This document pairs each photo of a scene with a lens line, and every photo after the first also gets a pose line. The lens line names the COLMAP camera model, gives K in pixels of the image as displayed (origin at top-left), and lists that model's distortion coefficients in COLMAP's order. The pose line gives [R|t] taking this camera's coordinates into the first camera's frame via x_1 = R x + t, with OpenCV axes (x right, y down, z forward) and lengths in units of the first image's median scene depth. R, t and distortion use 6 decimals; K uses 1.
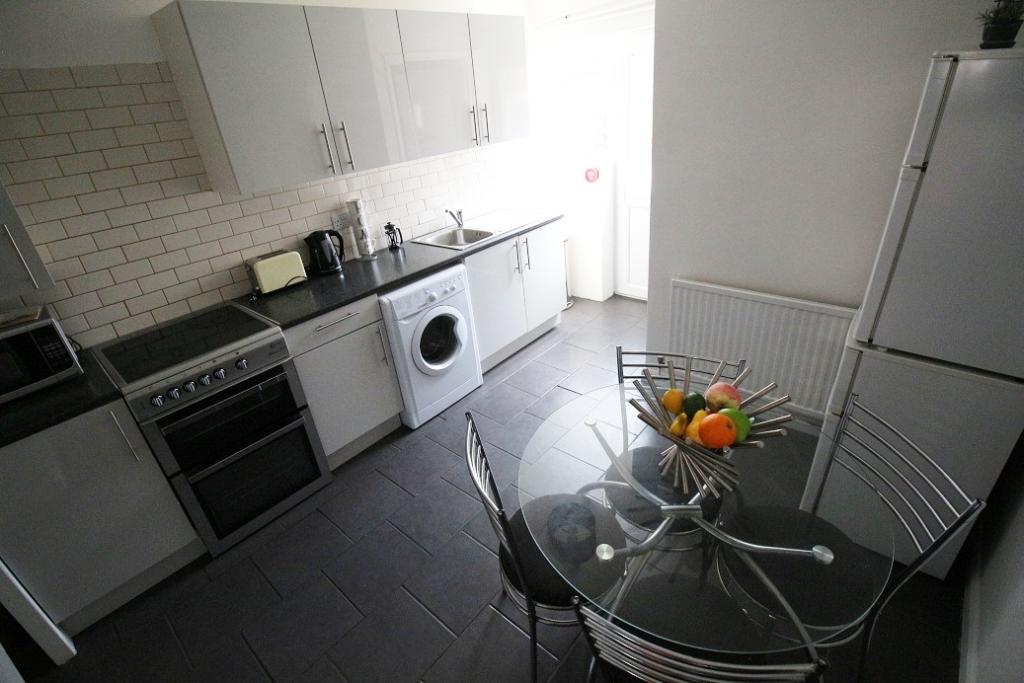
lens RADIAL K [[483.4, 0, 510.0], [0, 483.4, 336.8], [0, 0, 1]] dist [0.000044, -0.014368]
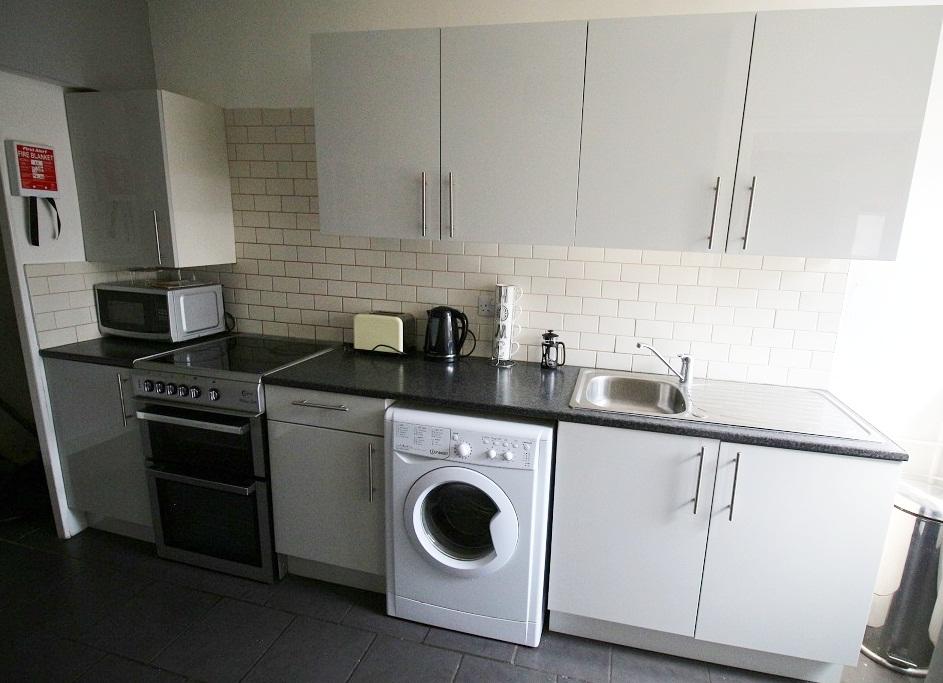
lens RADIAL K [[472.3, 0, 472.6], [0, 472.3, 328.1], [0, 0, 1]] dist [-0.003012, -0.000846]
pose [[0.466534, 0.293078, -0.834537, 0.288943], [-0.470826, 0.881016, 0.046193, -0.244384], [0.748778, 0.371372, 0.549012, 0.612451]]
